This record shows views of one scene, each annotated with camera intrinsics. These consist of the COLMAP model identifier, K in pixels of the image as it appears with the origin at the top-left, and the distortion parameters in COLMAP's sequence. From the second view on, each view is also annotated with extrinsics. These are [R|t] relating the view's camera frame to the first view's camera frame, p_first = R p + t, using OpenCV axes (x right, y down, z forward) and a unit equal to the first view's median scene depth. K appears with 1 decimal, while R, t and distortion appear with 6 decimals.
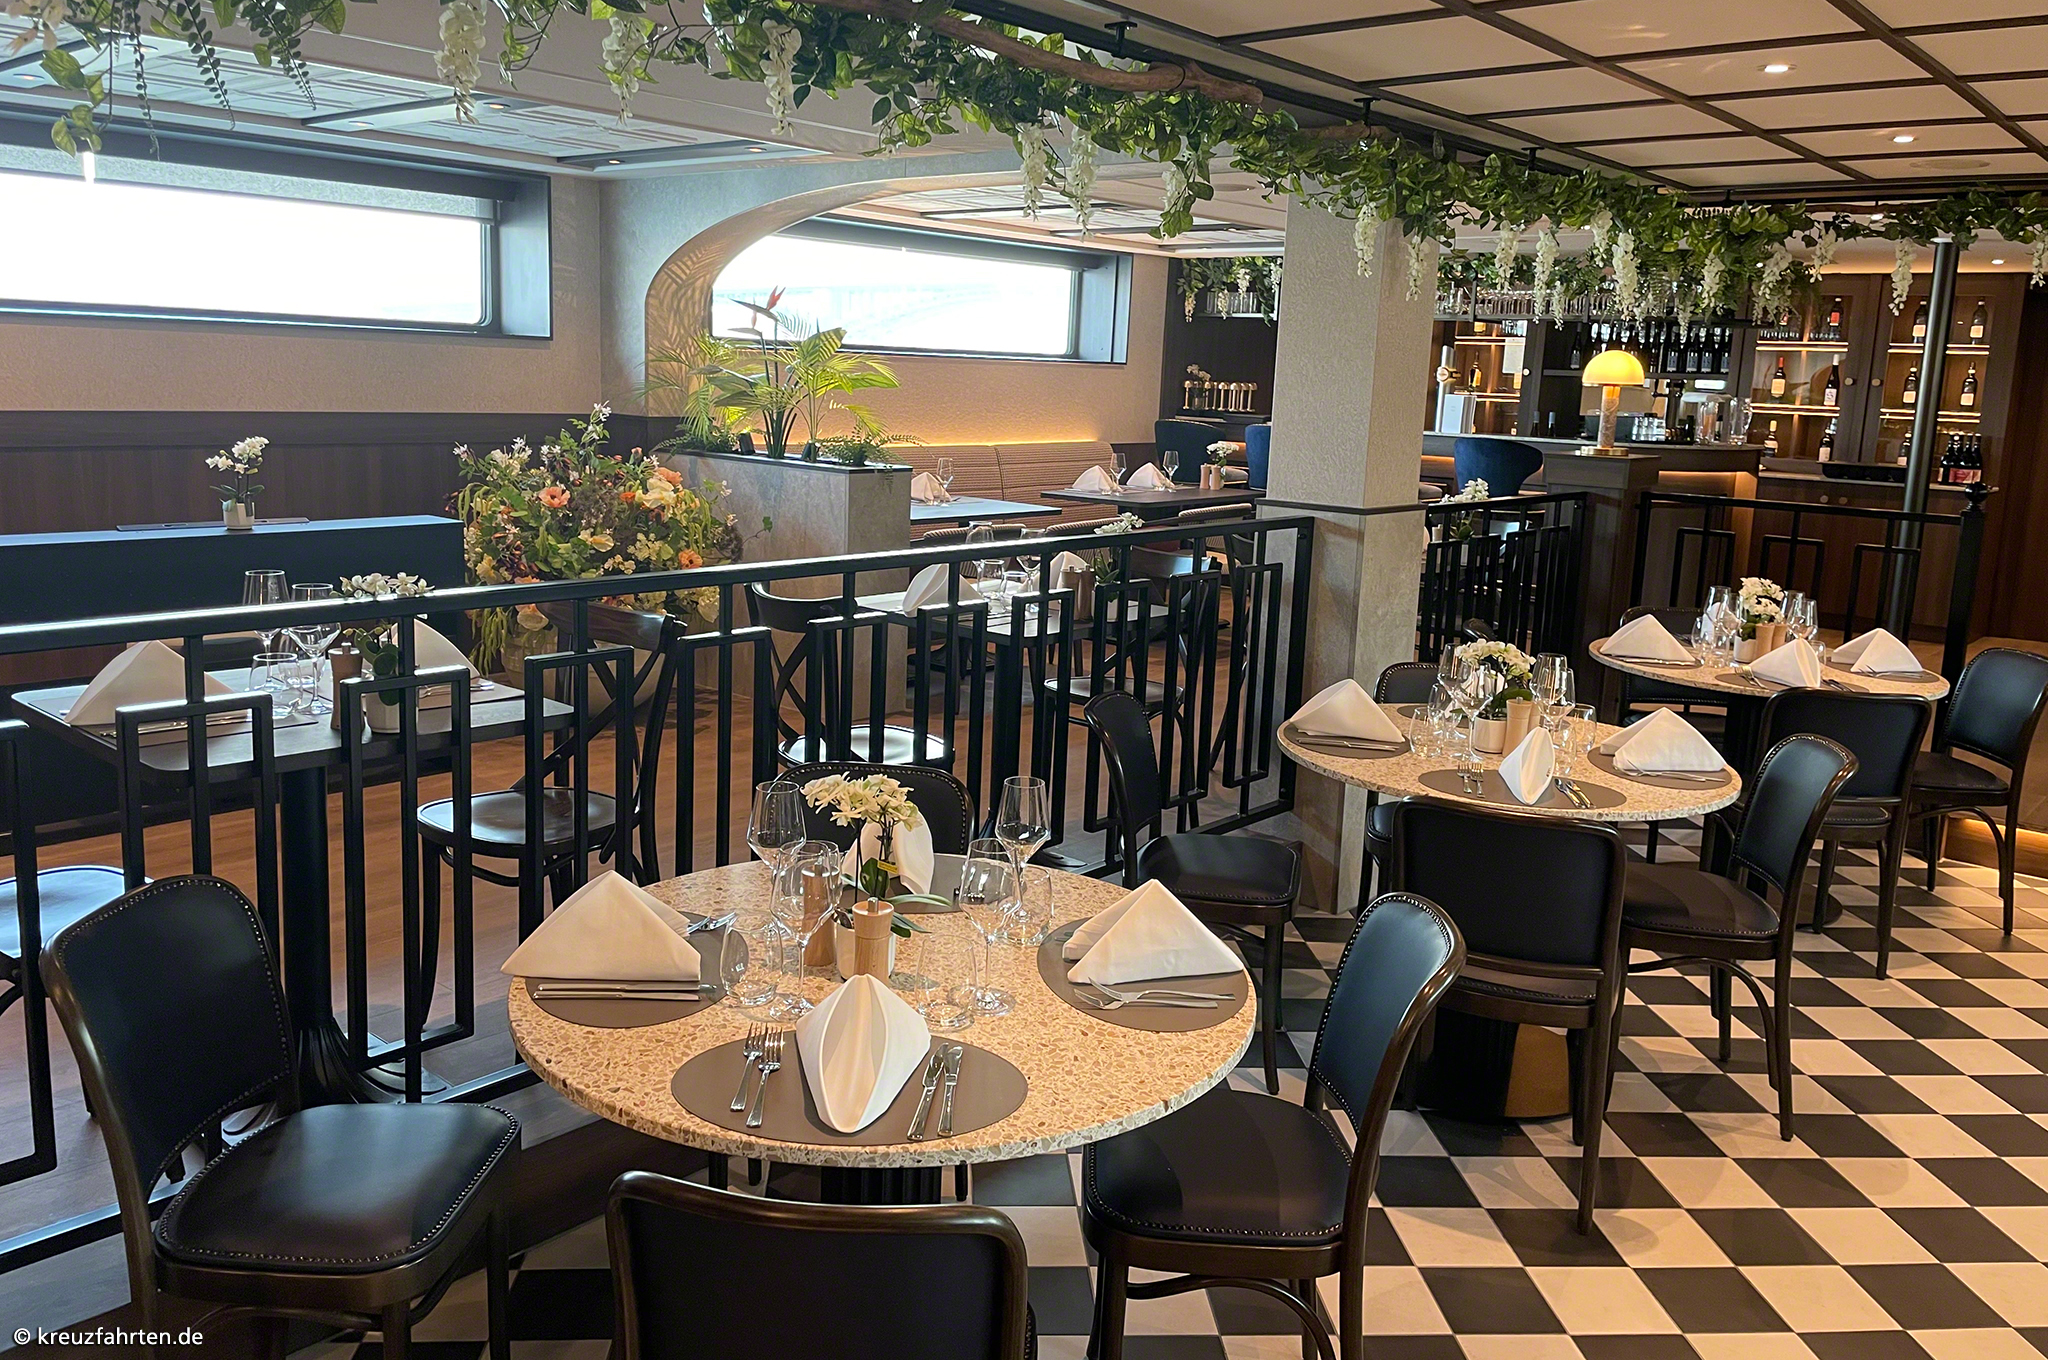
lens RADIAL K [[1576.9, 0, 1024.0], [0, 1576.9, 680.0], [0, 0, 1]] dist [0.095432, -0.121447]
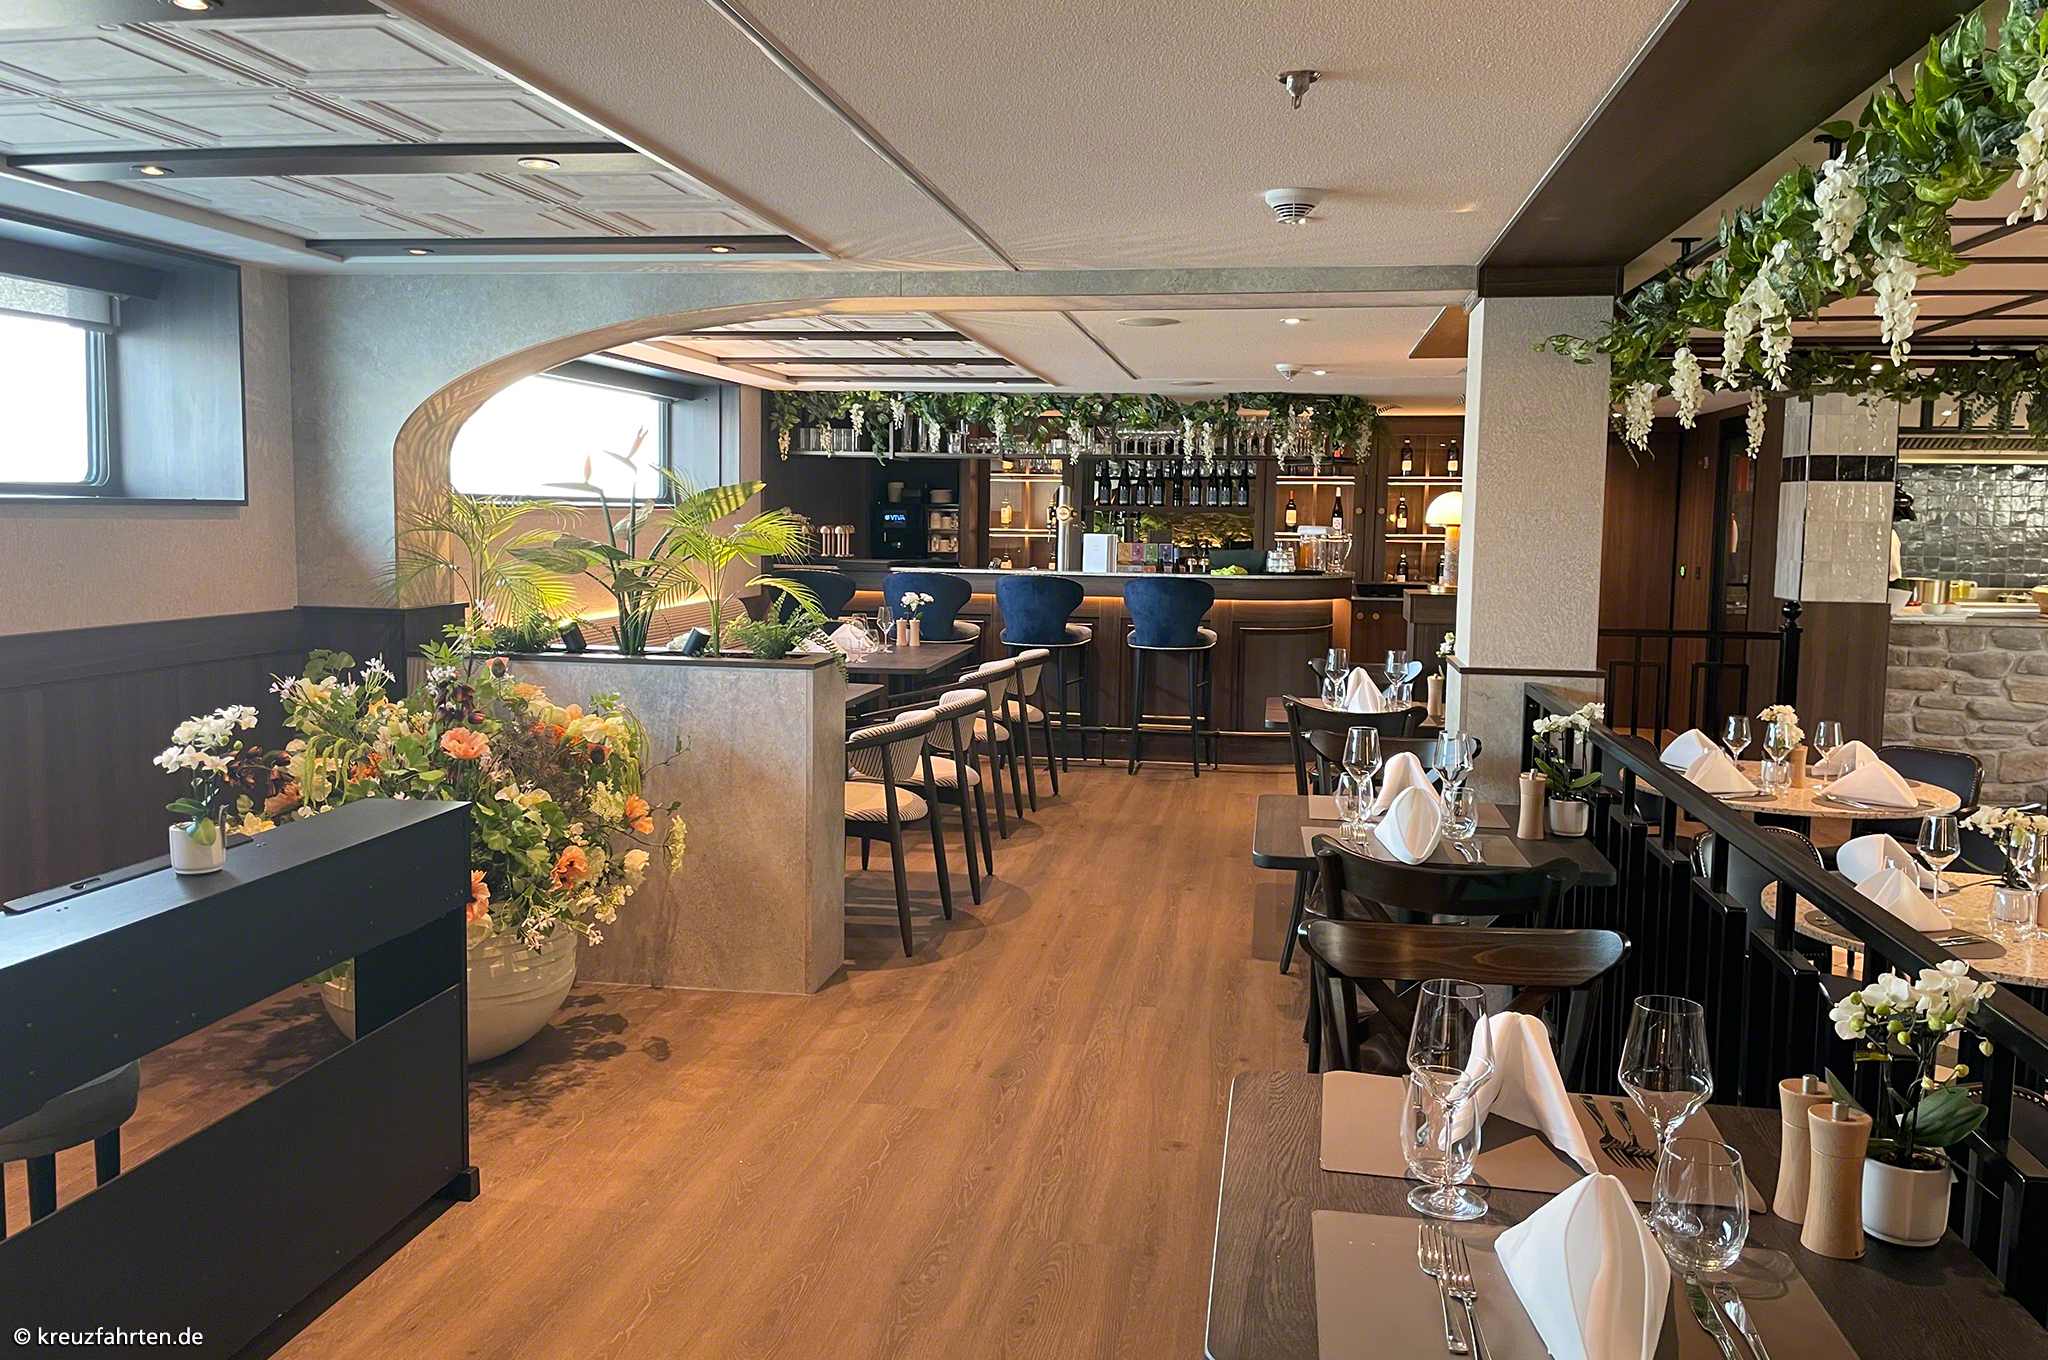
lens RADIAL K [[1576.9, 0, 1024.0], [0, 1576.9, 680.0], [0, 0, 1]] dist [0.095432, -0.121447]
pose [[0.842717, -0.084000, 0.531762, -0.311083], [0.123883, 0.991502, -0.039703, -0.059667], [-0.523909, 0.099334, 0.845962, 0.217847]]
